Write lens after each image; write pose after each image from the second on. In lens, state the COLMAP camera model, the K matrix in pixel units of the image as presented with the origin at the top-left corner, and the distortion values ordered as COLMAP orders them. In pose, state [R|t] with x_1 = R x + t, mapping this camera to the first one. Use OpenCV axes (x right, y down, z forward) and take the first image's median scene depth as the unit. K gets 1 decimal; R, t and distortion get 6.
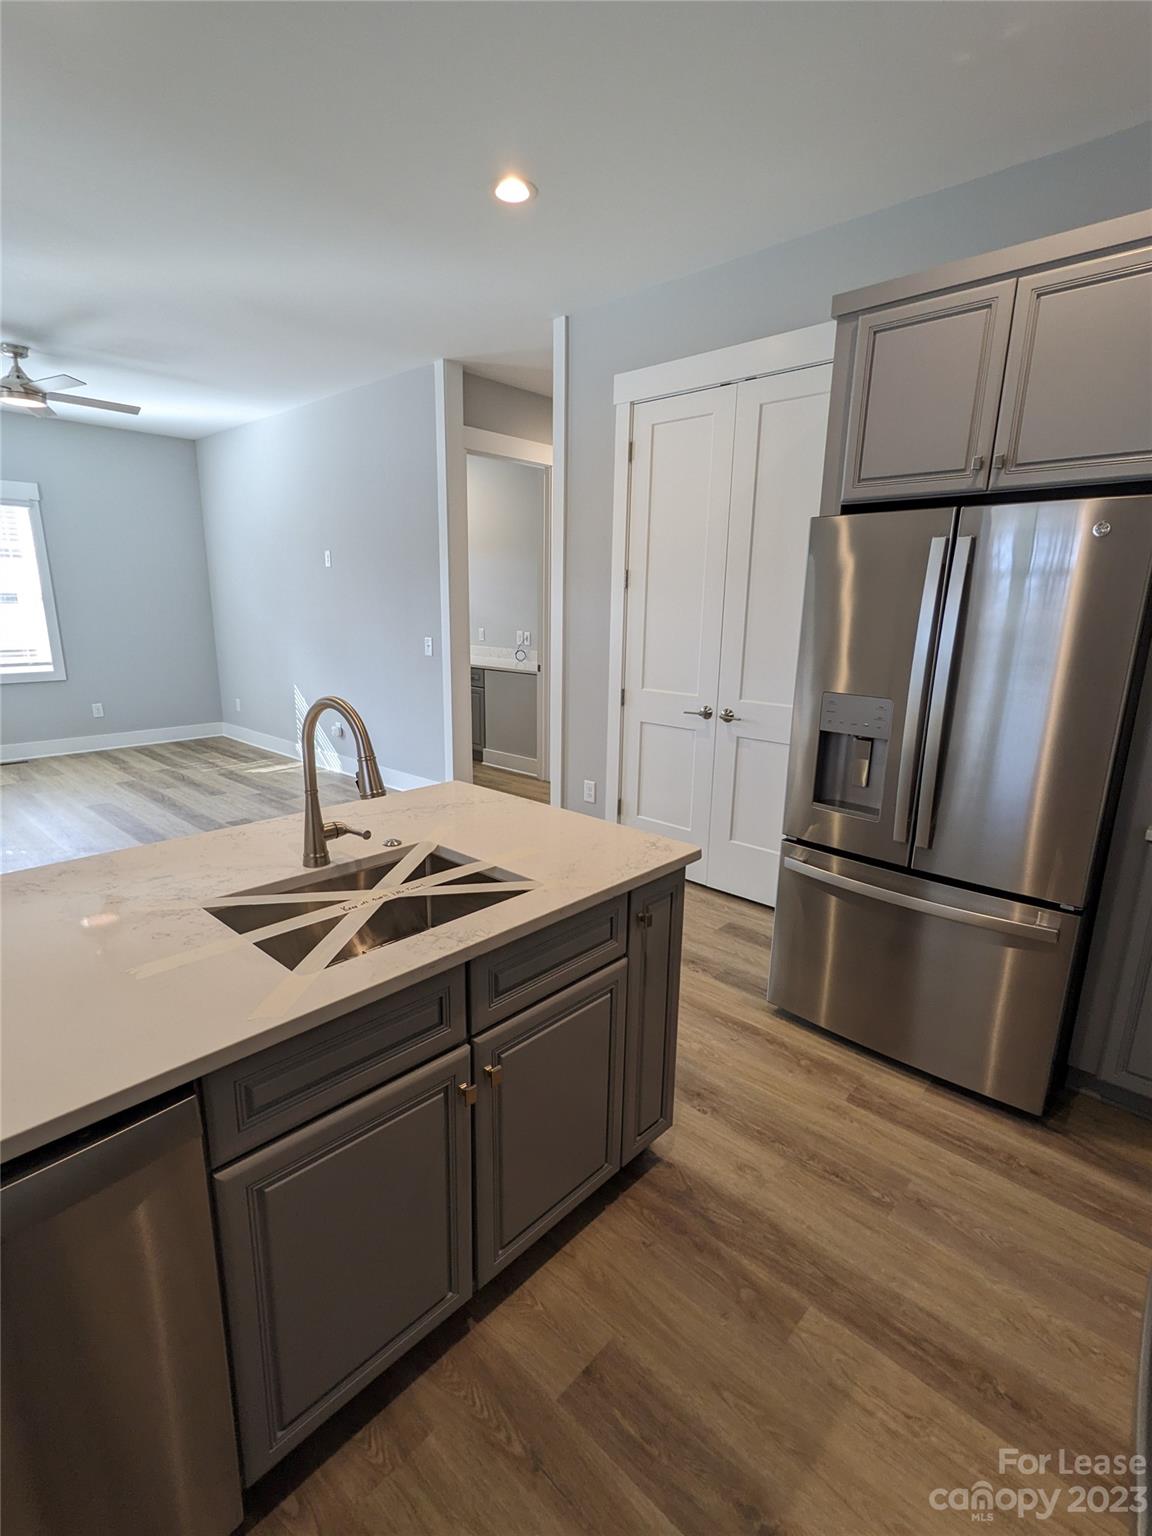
lens RADIAL K [[732.6, 0, 572.5], [0, 732.6, 781.2], [0, 0, 1]] dist [-0.025381, 0.019732]
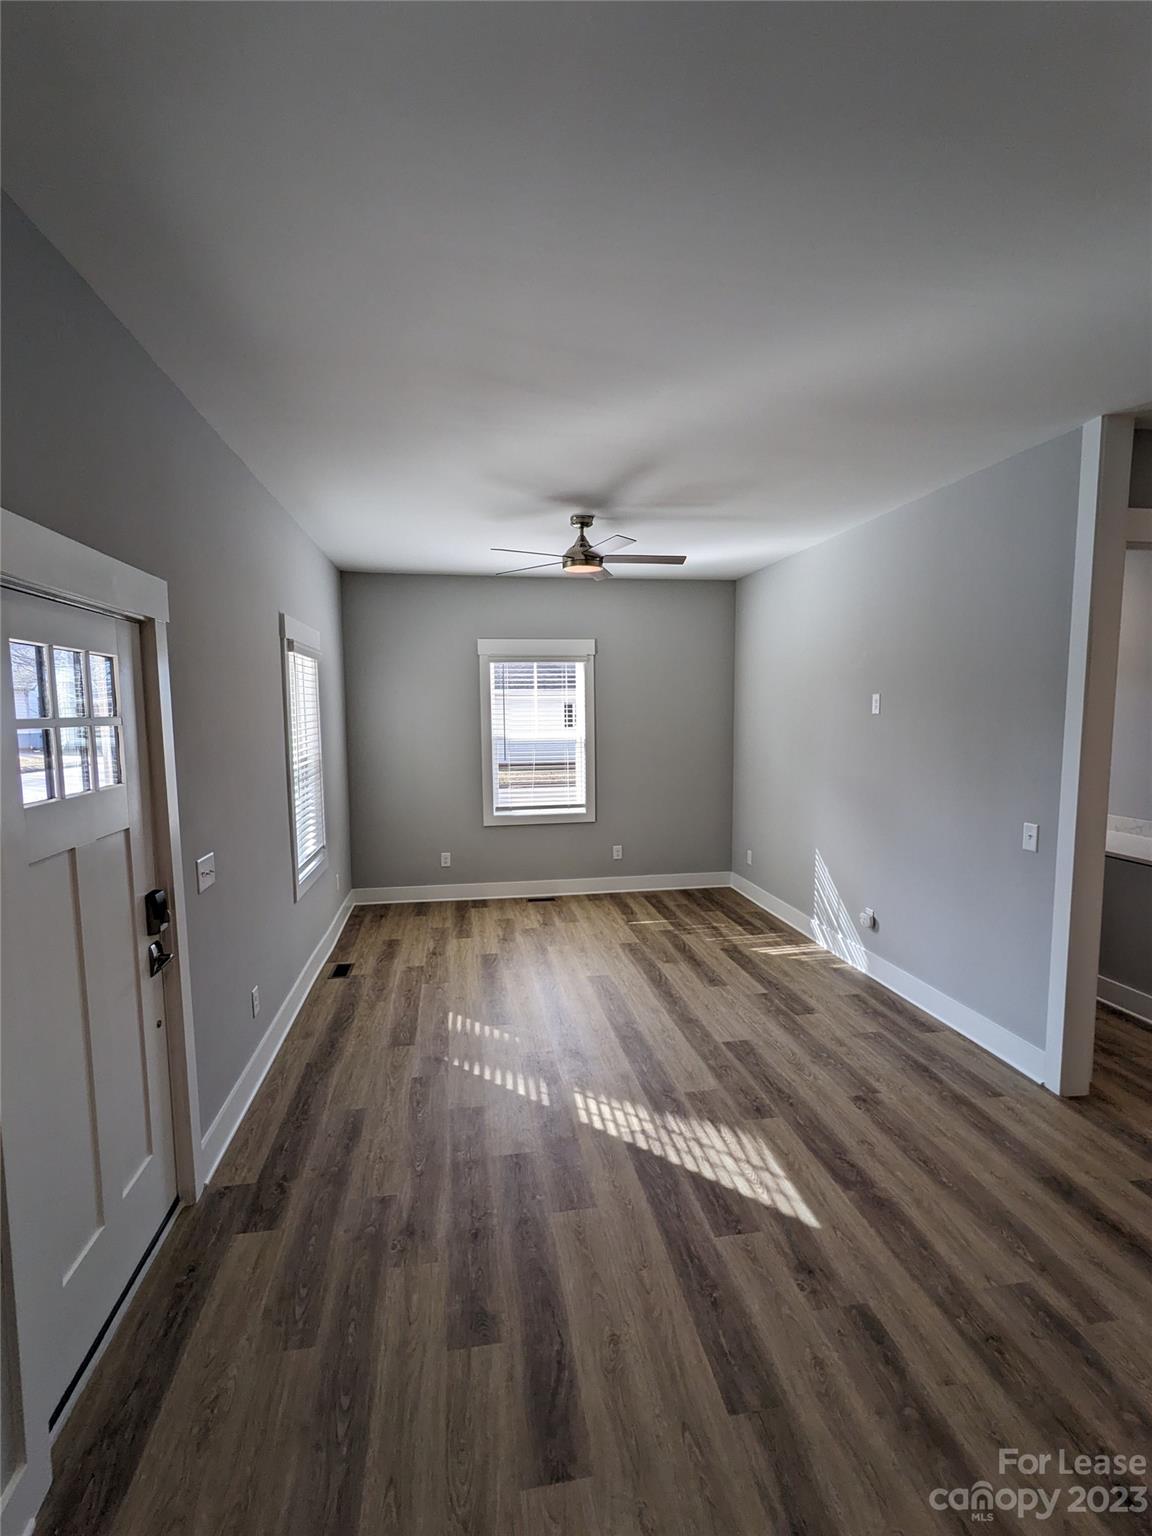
lens RADIAL K [[741.4, 0, 578.8], [0, 741.4, 793.8], [0, 0, 1]] dist [0.016400, 0.000141]
pose [[0.794766, 0.045838, -0.605183, -0.105014], [-0.126266, 0.987813, -0.091002, -0.100620], [0.593637, 0.148739, 0.790868, 0.193599]]
